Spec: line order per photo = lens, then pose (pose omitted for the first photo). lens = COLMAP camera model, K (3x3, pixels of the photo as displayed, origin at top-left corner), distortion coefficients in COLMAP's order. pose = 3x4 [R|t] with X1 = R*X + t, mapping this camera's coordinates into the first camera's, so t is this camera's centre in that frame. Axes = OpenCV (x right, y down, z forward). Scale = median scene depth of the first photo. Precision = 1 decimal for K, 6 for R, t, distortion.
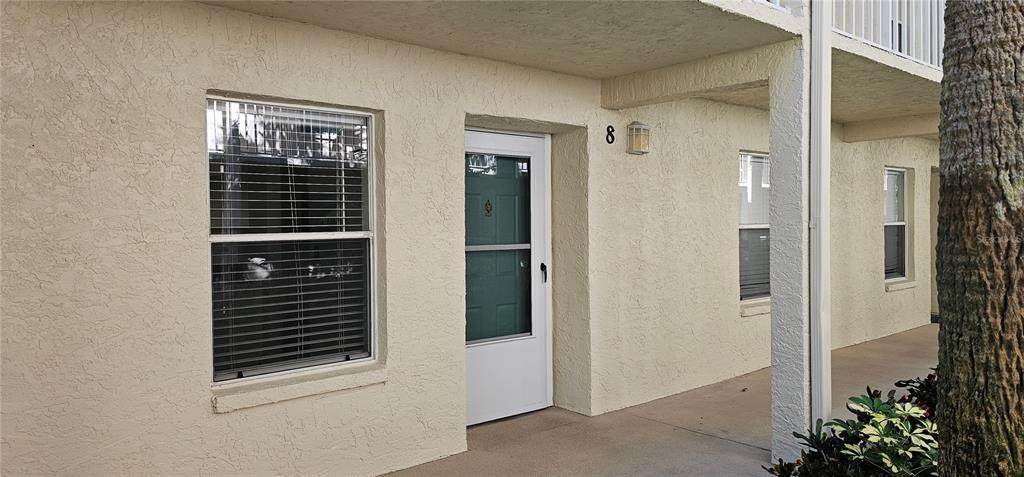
lens RADIAL K [[669.5, 0, 512.0], [0, 669.5, 236.9], [0, 0, 1]] dist [0.005582, 0.001304]
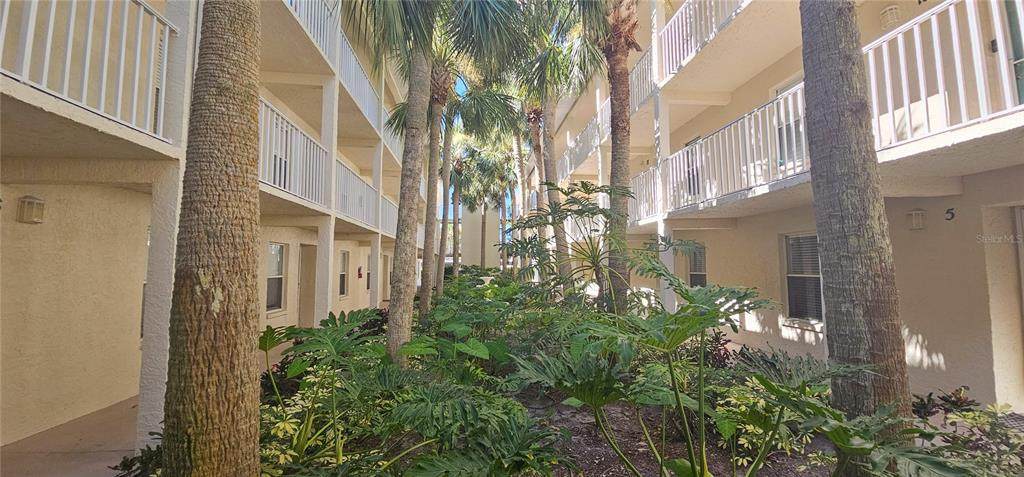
lens RADIAL K [[418.7, 0, 511.1], [0, 418.7, 234.2], [0, 0, 1]] dist [-0.002742, -0.000652]
pose [[0.572615, 0.073726, 0.816503, 0.105993], [0.014712, 0.994864, -0.100149, -0.025848], [-0.819692, 0.069359, 0.568589, -0.159814]]
